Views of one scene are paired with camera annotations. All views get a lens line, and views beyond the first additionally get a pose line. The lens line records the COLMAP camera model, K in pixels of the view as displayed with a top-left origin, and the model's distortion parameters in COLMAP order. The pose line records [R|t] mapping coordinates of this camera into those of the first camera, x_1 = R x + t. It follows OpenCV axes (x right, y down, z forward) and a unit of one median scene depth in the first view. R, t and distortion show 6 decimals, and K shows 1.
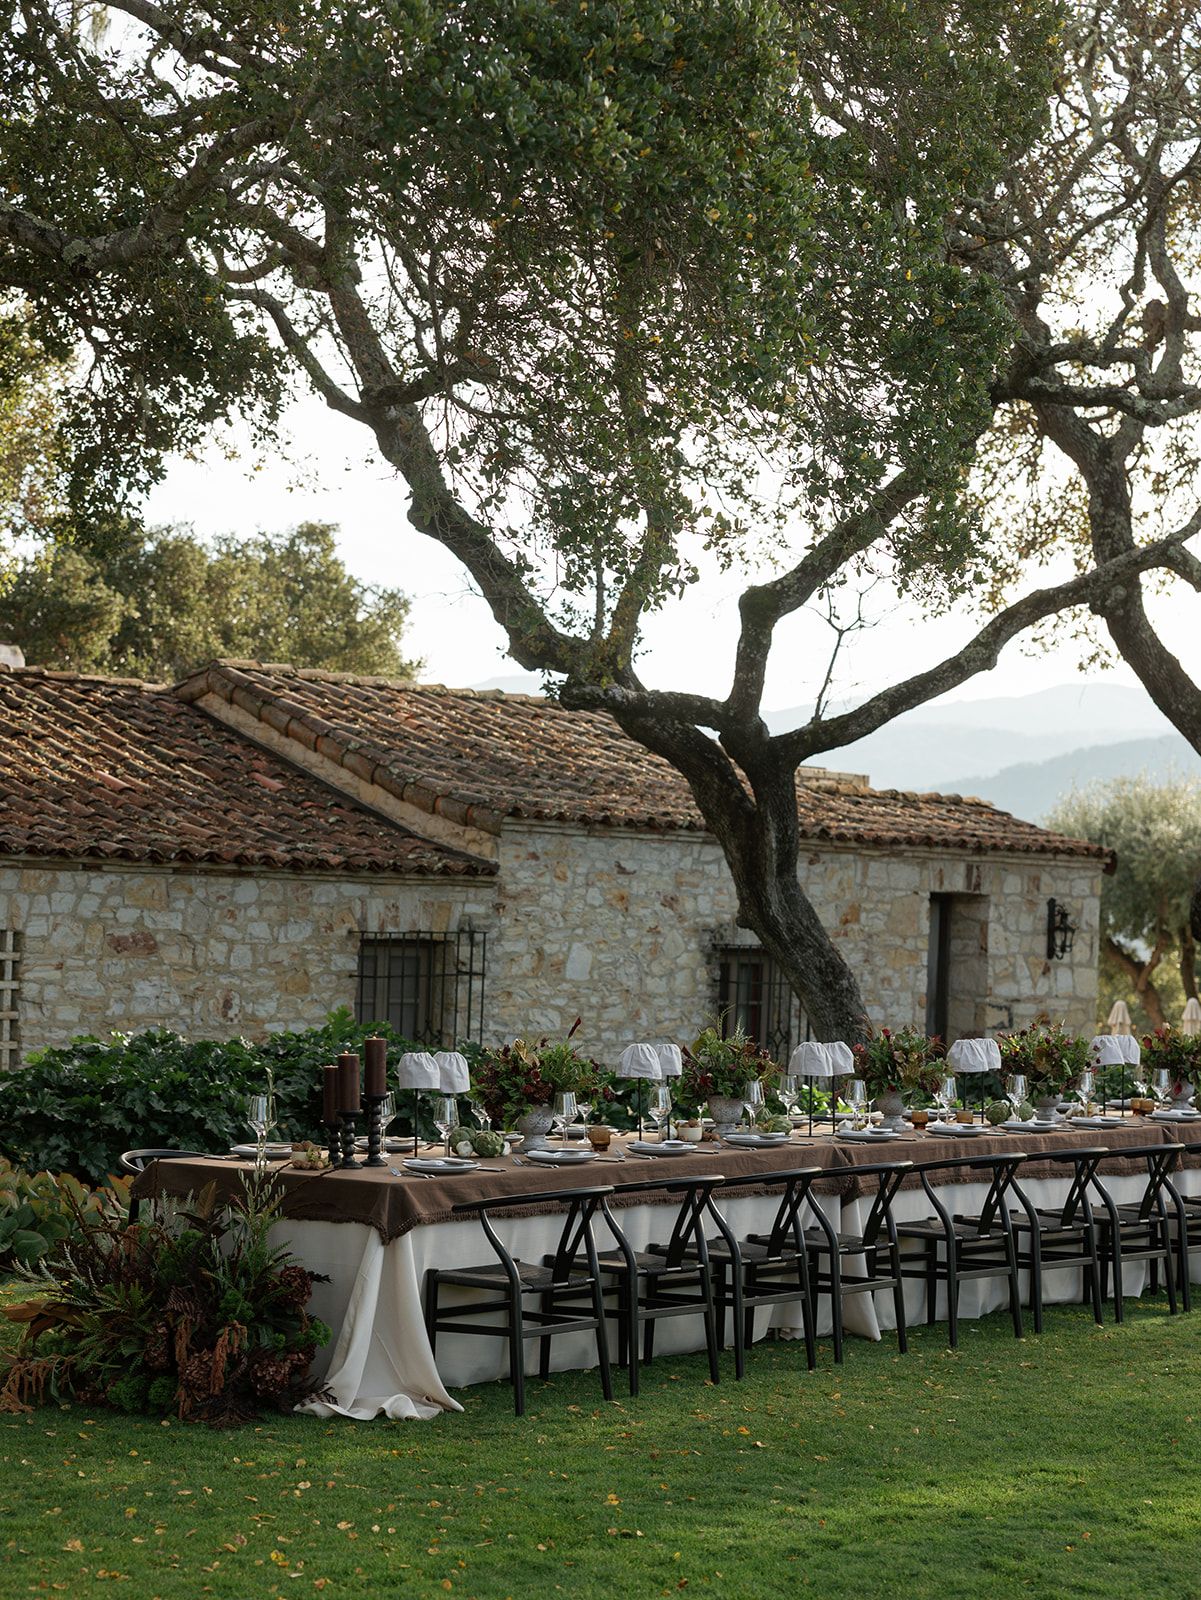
lens RADIAL K [[3316.9, 0, 600.5], [0, 3316.9, 800.0], [0, 0, 1]] dist [0.013374, -0.009041]
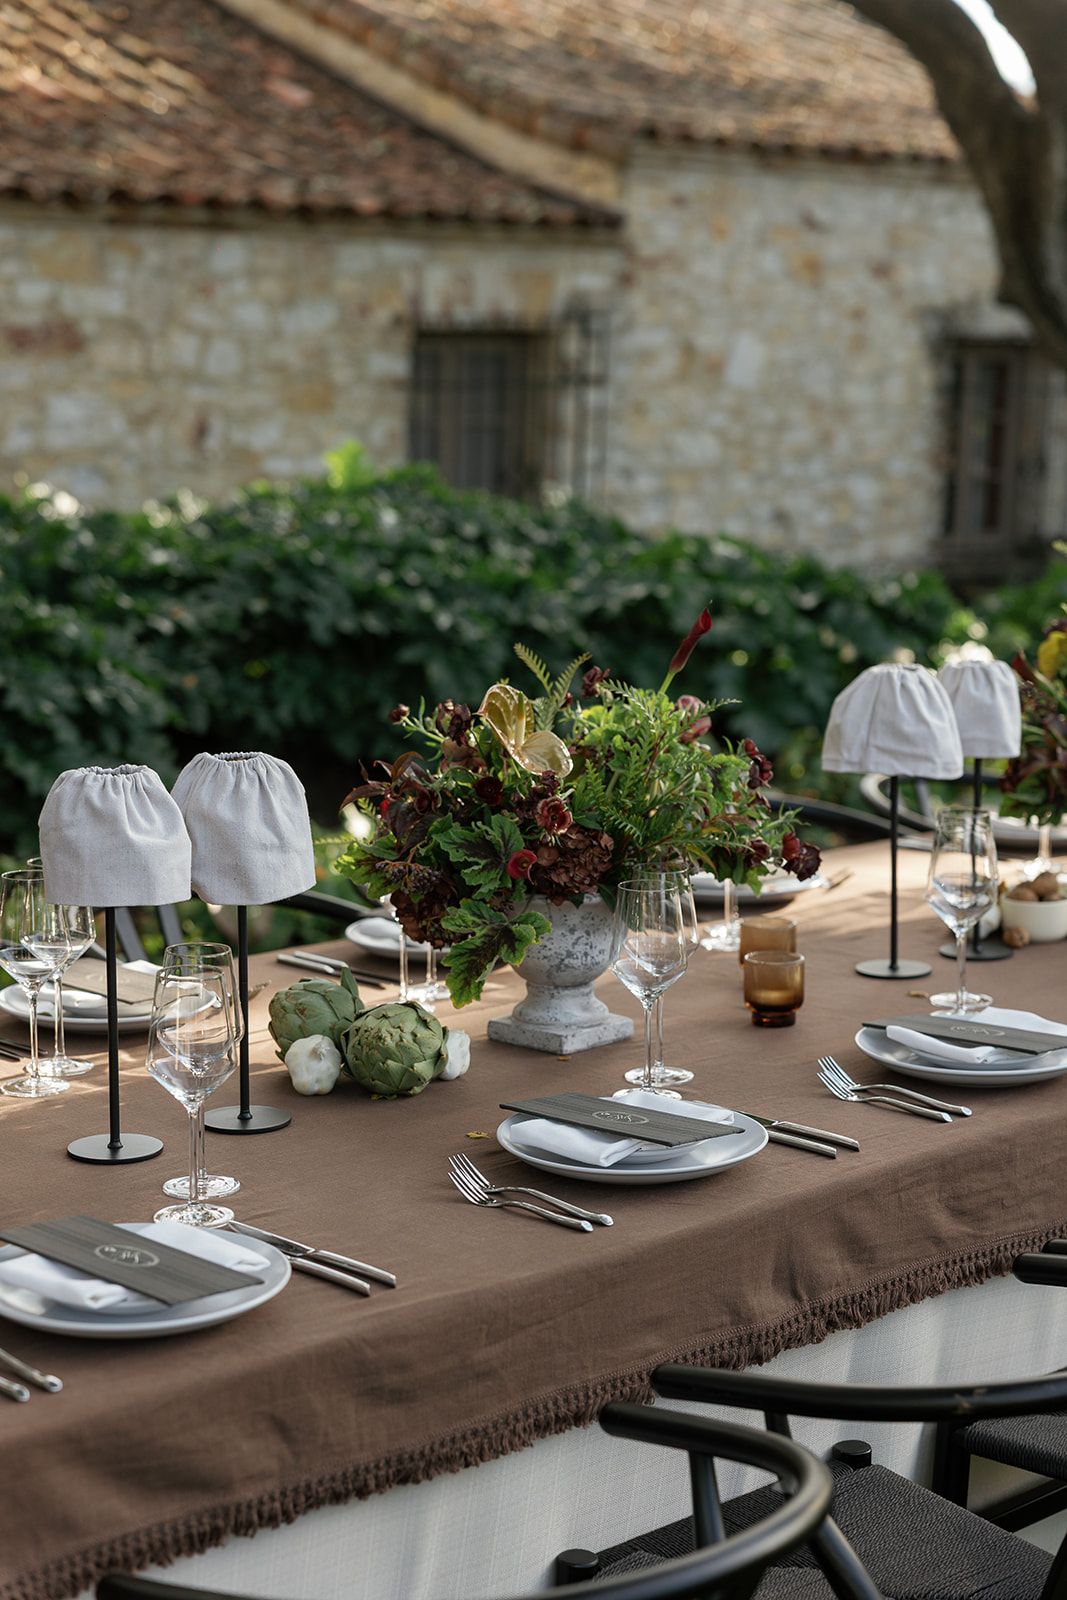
lens RADIAL K [[2906.6, 0, 533.5], [0, 2906.6, 800.0], [0, 0, 1]] dist [-0.003899, 0.197689]
pose [[0.996571, 0.009855, -0.082153, -0.000188], [0.007066, 0.979118, 0.203168, 0.016156], [0.082440, -0.203052, 0.975691, 0.410308]]
